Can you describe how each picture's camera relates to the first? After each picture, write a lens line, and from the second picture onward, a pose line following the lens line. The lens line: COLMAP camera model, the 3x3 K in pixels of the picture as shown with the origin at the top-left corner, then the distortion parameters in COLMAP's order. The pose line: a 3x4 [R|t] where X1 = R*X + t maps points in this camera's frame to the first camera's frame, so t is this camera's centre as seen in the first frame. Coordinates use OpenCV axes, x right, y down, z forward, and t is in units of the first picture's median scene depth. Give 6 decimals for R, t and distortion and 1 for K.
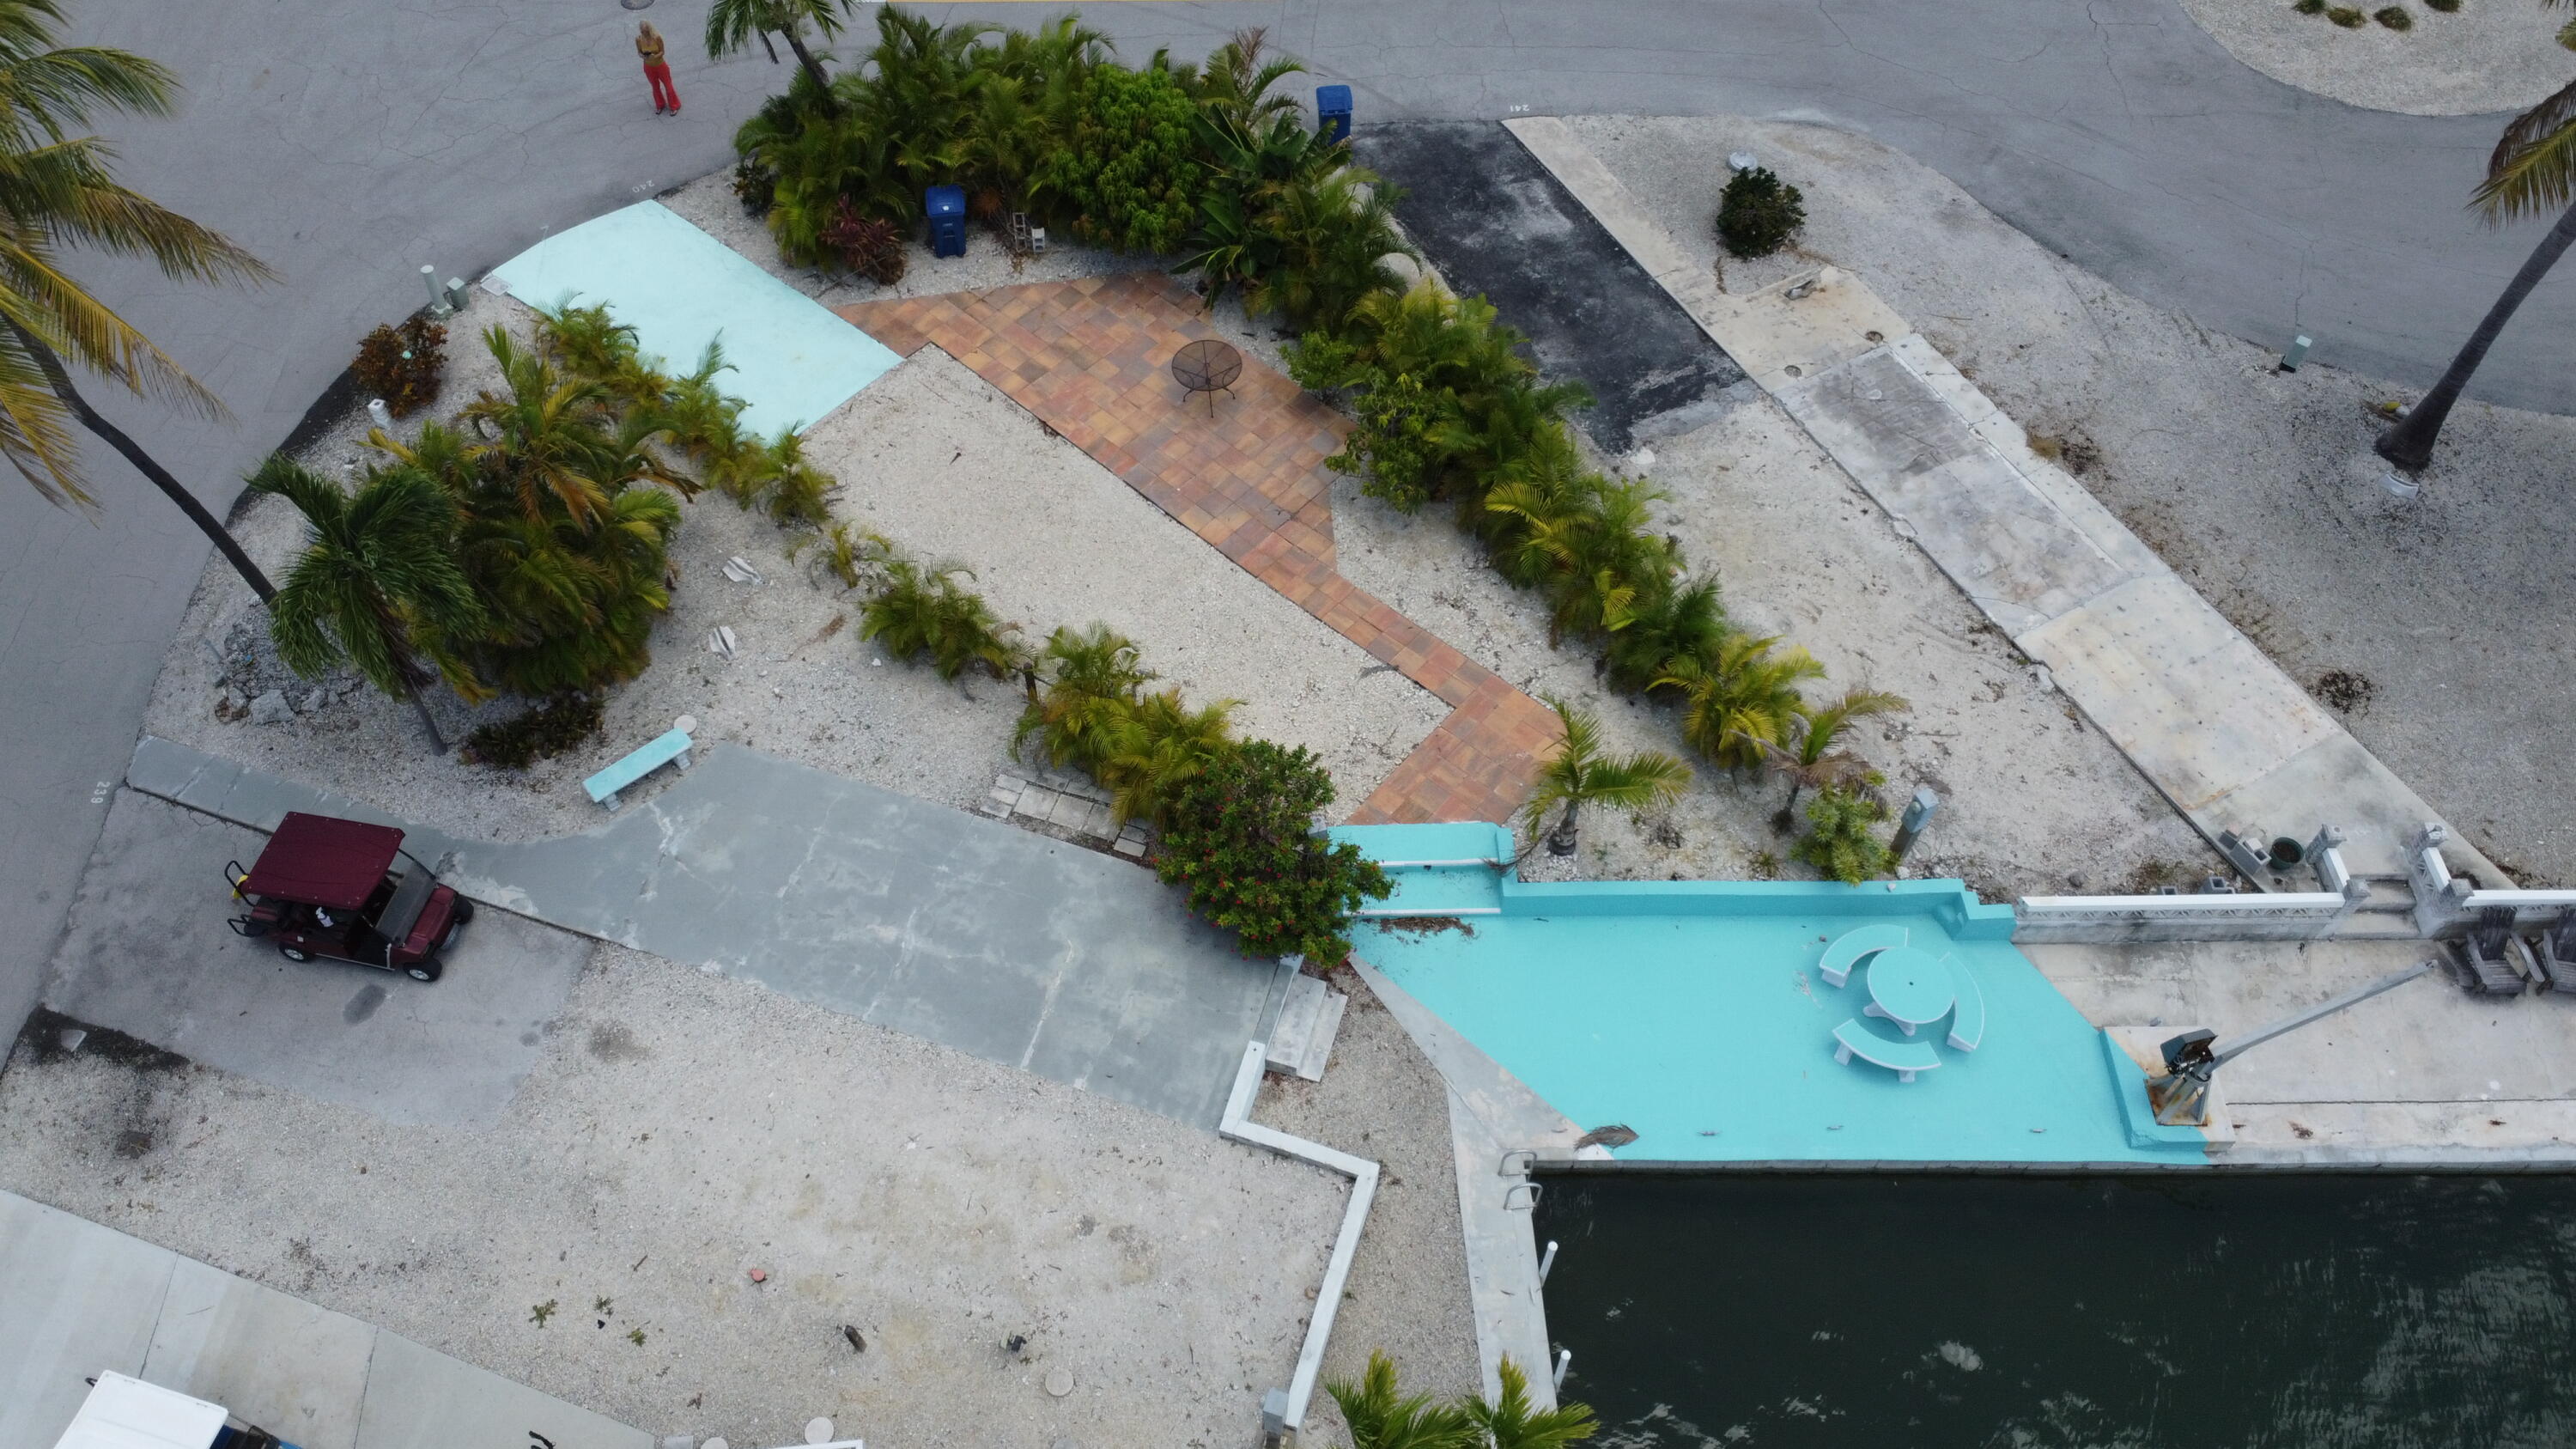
lens RADIAL K [[1951.5, 0, 1287.7], [0, 1951.5, 714.2], [0, 0, 1]] dist [0.006748, -0.003437]
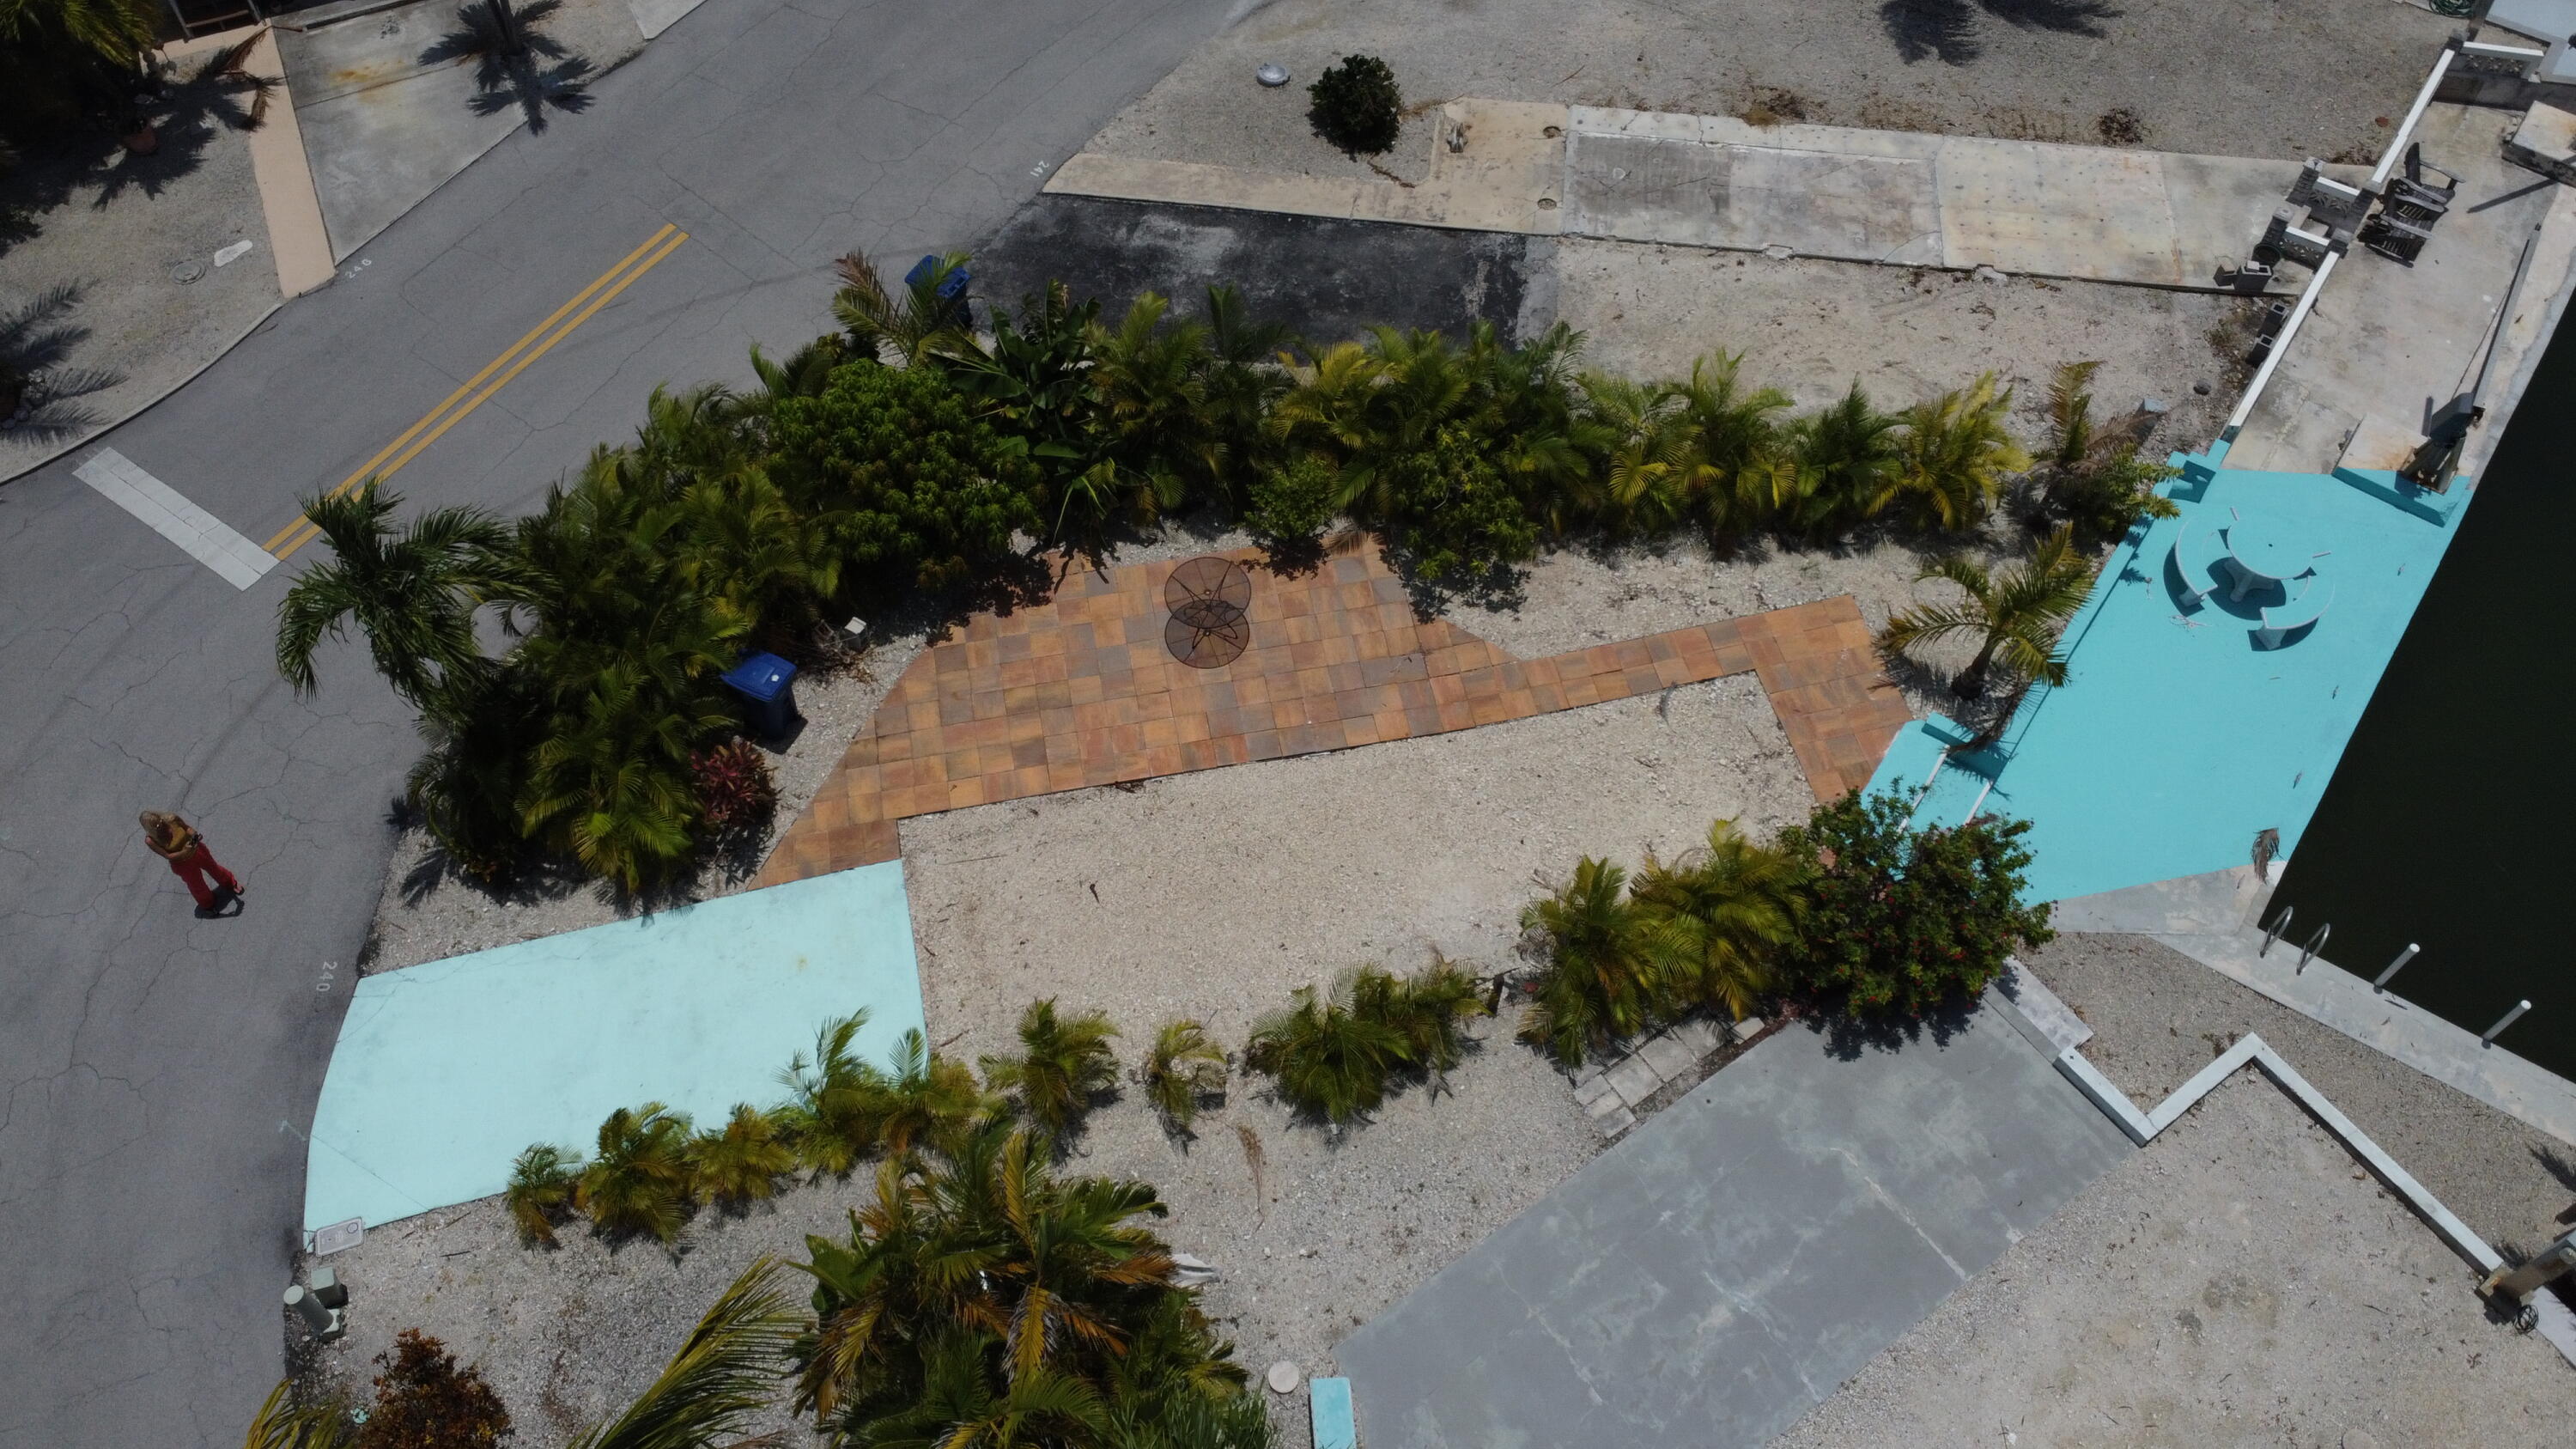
lens RADIAL K [[1951.5, 0, 1284.5], [0, 1951.5, 720.5], [0, 0, 1]] dist [0.006748, -0.003437]
pose [[0.593305, -0.674434, 0.439464, -0.486621], [0.654912, 0.721856, 0.223640, -0.352745], [-0.468060, 0.155123, 0.869975, 0.337961]]
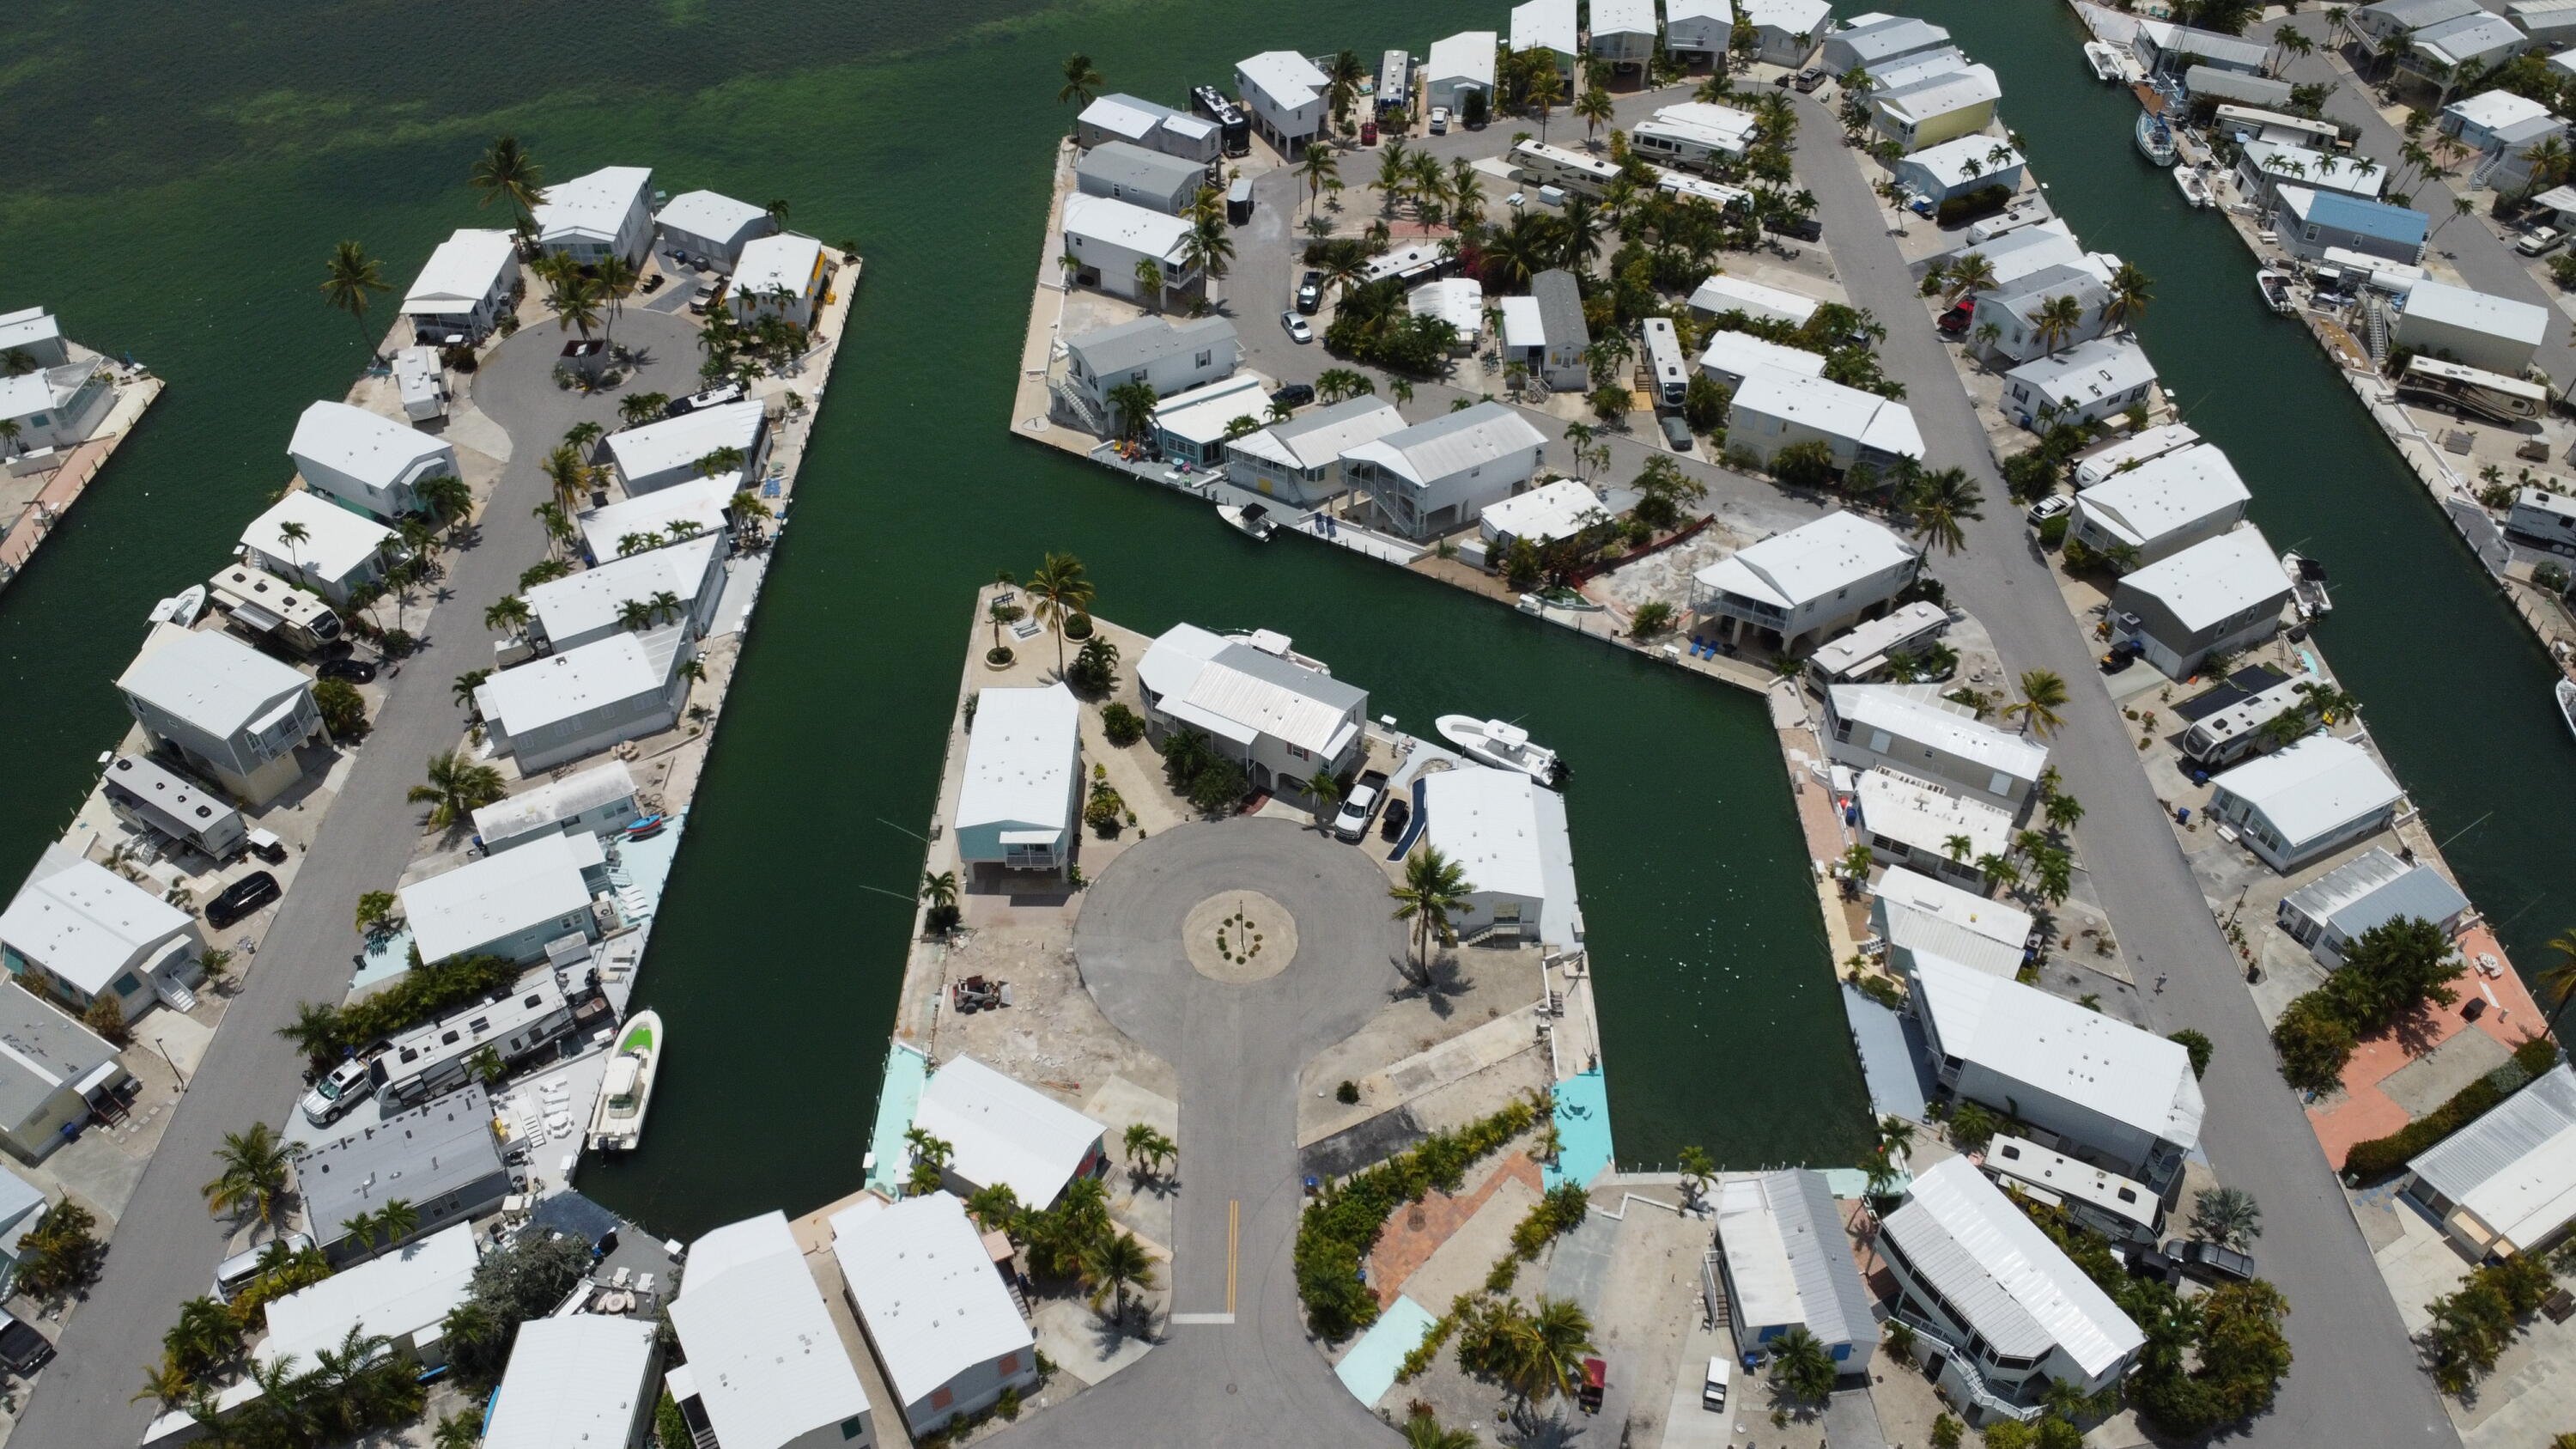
lens RADIAL K [[1951.5, 0, 1304.2], [0, 1951.5, 715.0], [0, 0, 1]] dist [0.006748, -0.003437]
pose [[0.021287, -0.680512, 0.732428, -2.594272], [0.801617, 0.449412, 0.394258, -2.736943], [-0.597459, 0.578733, 0.555077, -1.870617]]
